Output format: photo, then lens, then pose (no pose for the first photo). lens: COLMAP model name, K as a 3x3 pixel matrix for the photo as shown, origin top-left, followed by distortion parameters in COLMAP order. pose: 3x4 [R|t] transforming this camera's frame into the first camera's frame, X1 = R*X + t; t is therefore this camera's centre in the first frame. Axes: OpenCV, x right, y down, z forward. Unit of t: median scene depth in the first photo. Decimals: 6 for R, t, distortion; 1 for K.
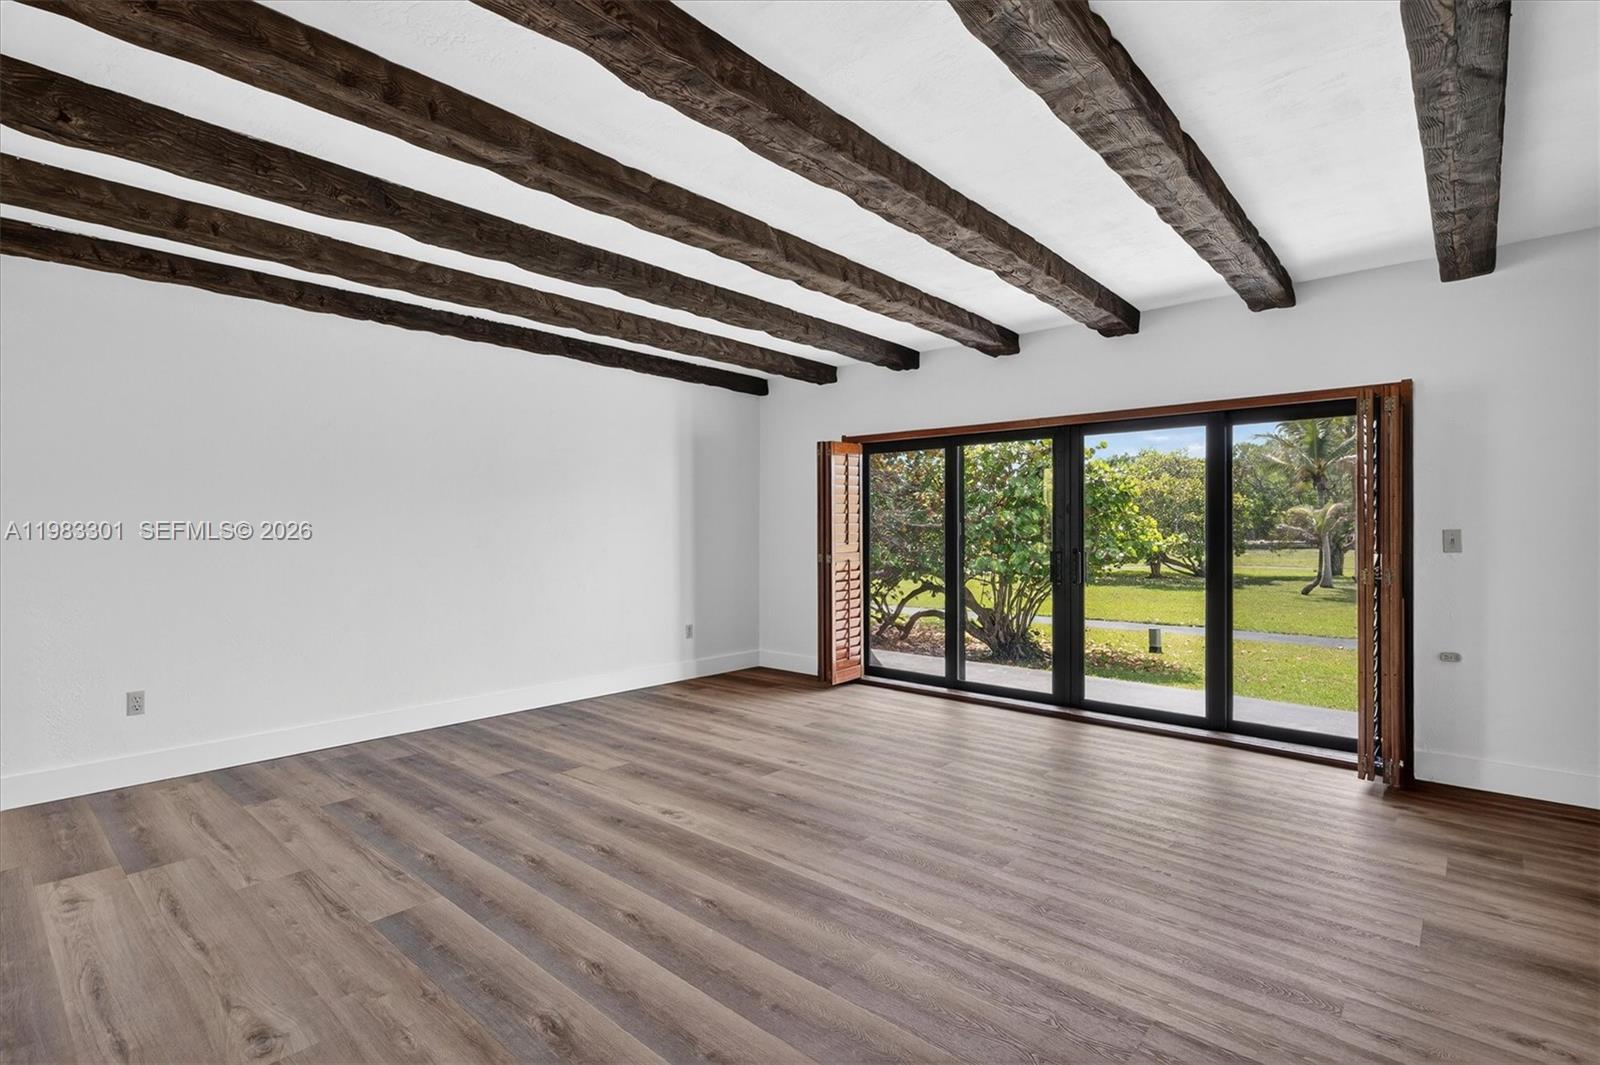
lens RADIAL K [[764.8, 0, 800.0], [0, 764.8, 532.5], [0, 0, 1]] dist [-0.009846, -0.000165]
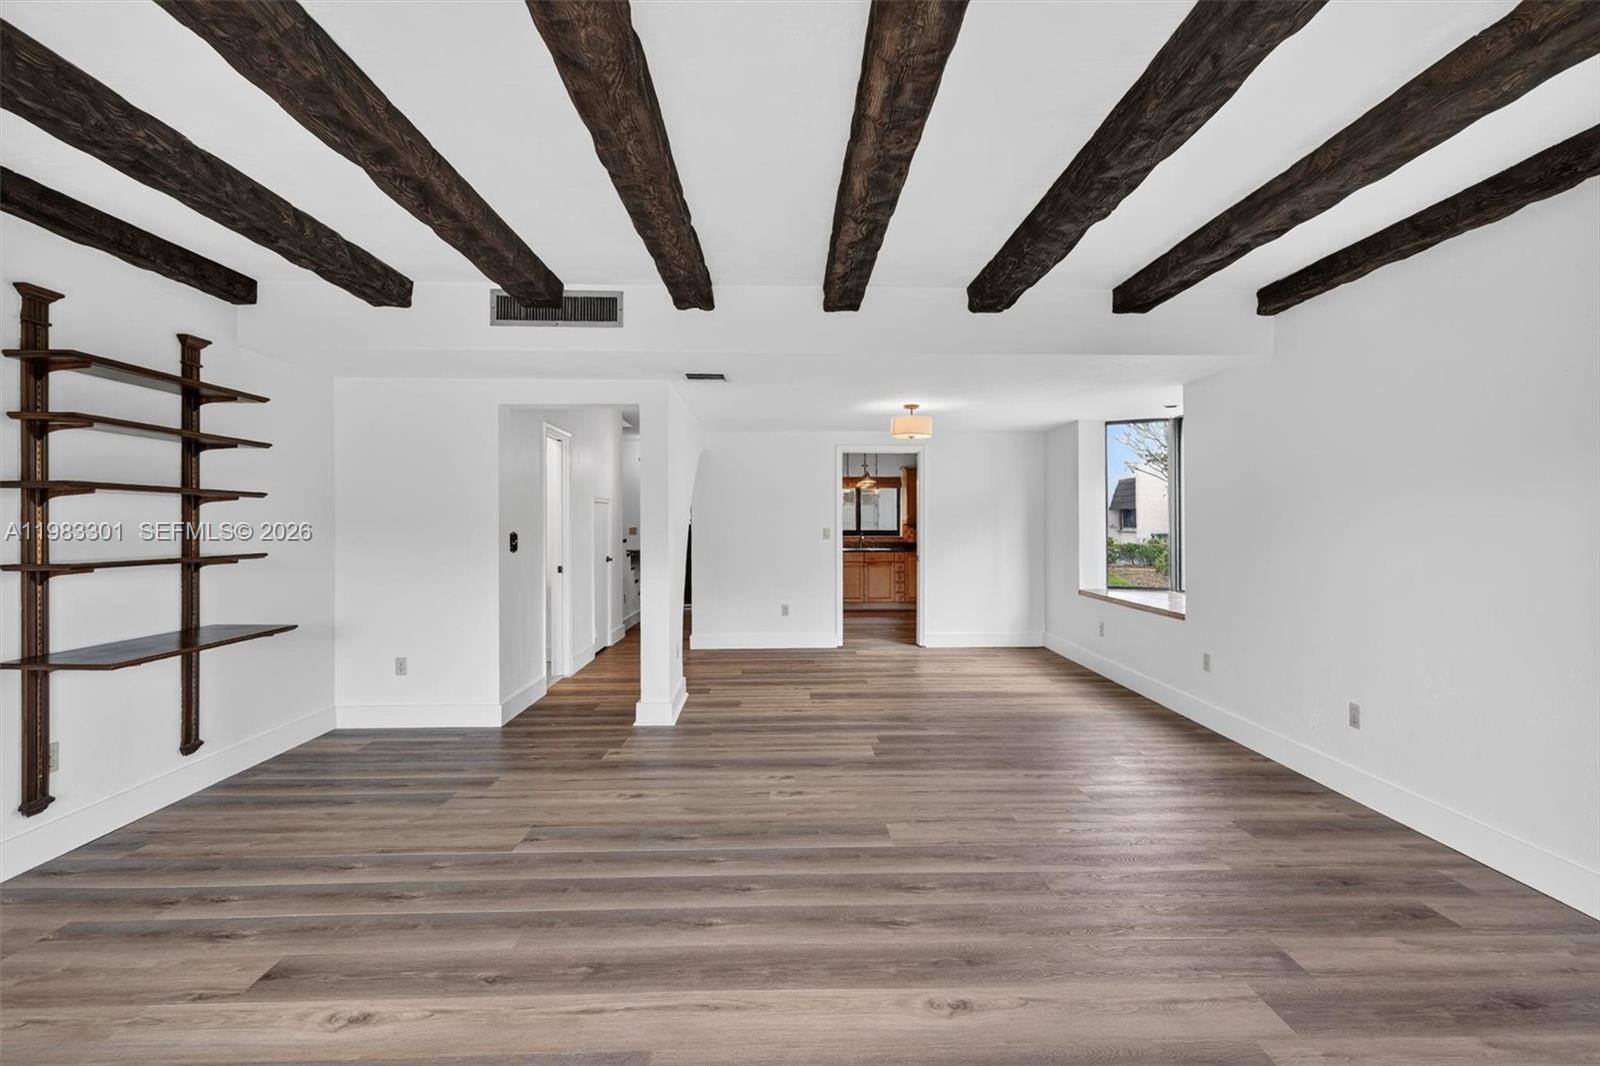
lens RADIAL K [[742.4, 0, 800.0], [0, 742.4, 533.0], [0, 0, 1]] dist [0.003705, 0.000113]
pose [[-0.737956, 0.013605, -0.674712, 0.390659], [0.002138, 0.999839, 0.017822, -0.039590], [0.674846, 0.011709, -0.737866, 1.591018]]
